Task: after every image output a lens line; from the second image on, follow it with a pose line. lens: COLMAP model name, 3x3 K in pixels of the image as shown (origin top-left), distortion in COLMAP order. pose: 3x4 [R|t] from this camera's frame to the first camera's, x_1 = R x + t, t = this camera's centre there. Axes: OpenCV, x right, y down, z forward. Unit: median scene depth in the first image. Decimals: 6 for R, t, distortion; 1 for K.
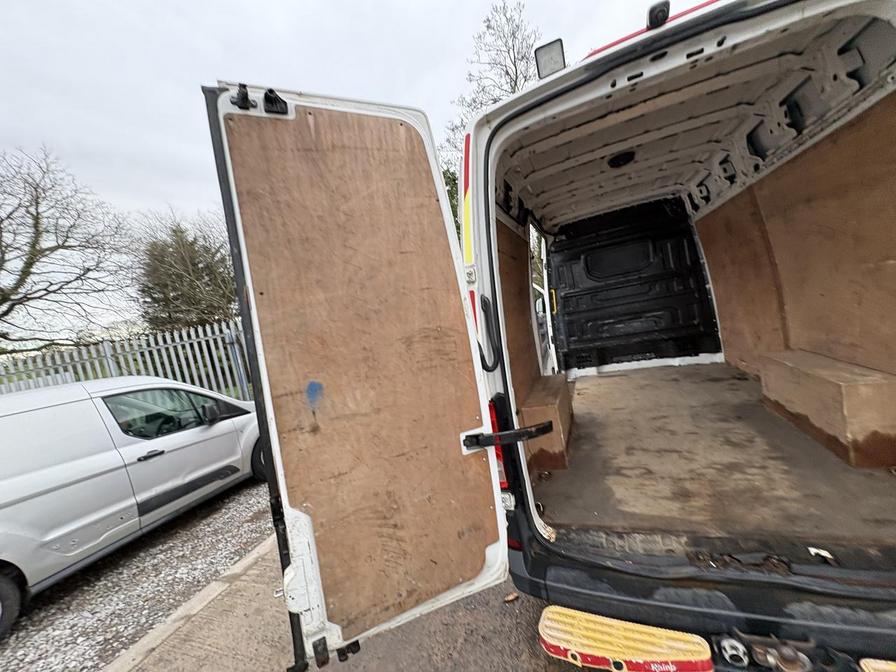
lens RADIAL K [[353.4, 0, 446.1], [0, 353.4, 339.3], [0, 0, 1]] dist [0.000096, 0.000212]
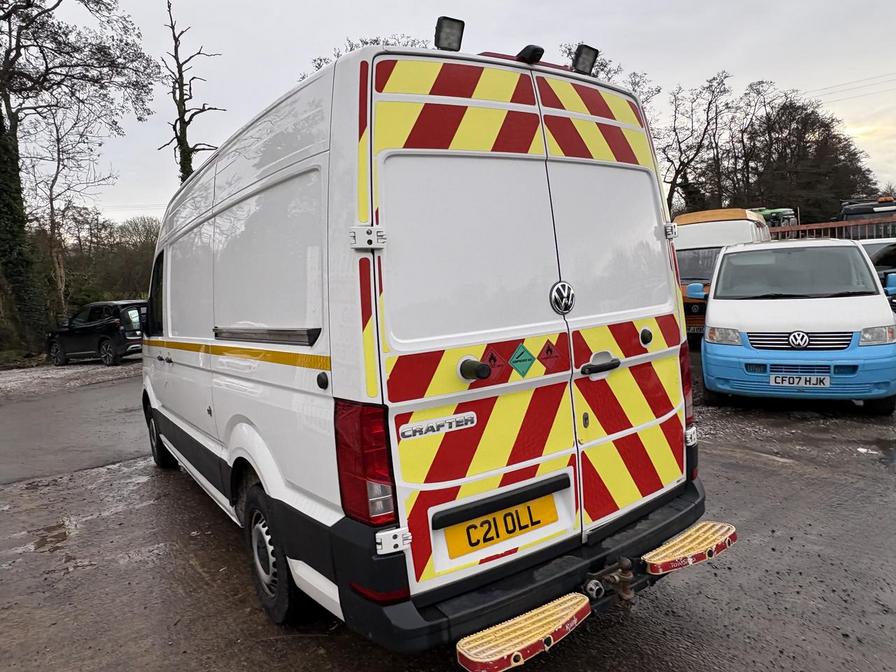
lens RADIAL K [[565.0, 0, 448.0], [0, 565.0, 336.0], [0, 0, 1]] dist [-0.001109, -0.000177]
pose [[0.576904, 0.068074, 0.813970, -0.342989], [0.027243, 0.994363, -0.102469, 0.064713], [-0.816357, 0.081290, 0.571798, 0.073410]]
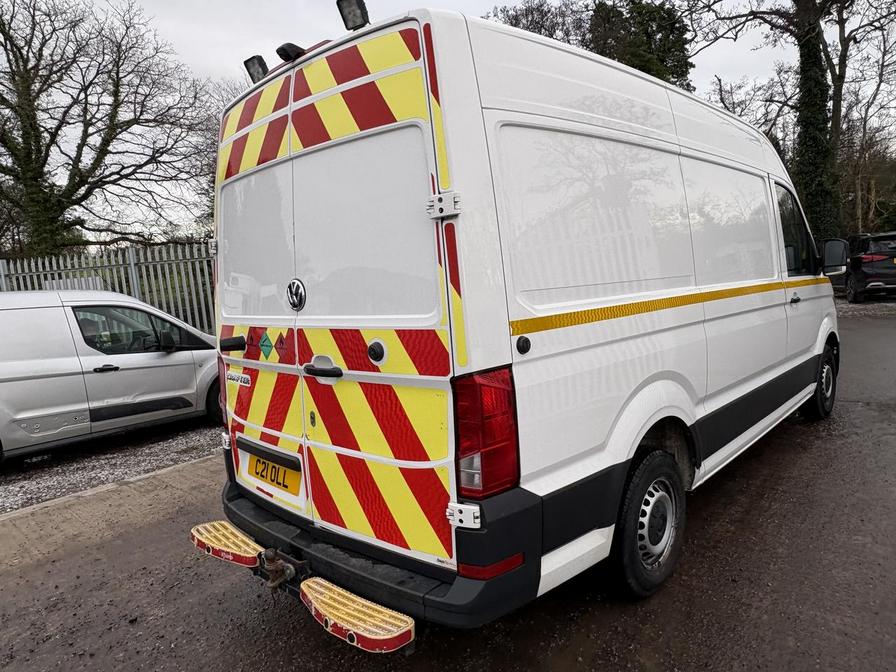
lens RADIAL K [[571.0, 0, 448.6], [0, 571.0, 342.2], [0, 0, 1]] dist [-0.001970, 0.000533]
pose [[0.932042, 0.167825, -0.321144, 0.604367], [-0.135858, 0.983476, 0.119654, -0.084310], [0.335918, -0.067893, 0.939441, -0.227906]]
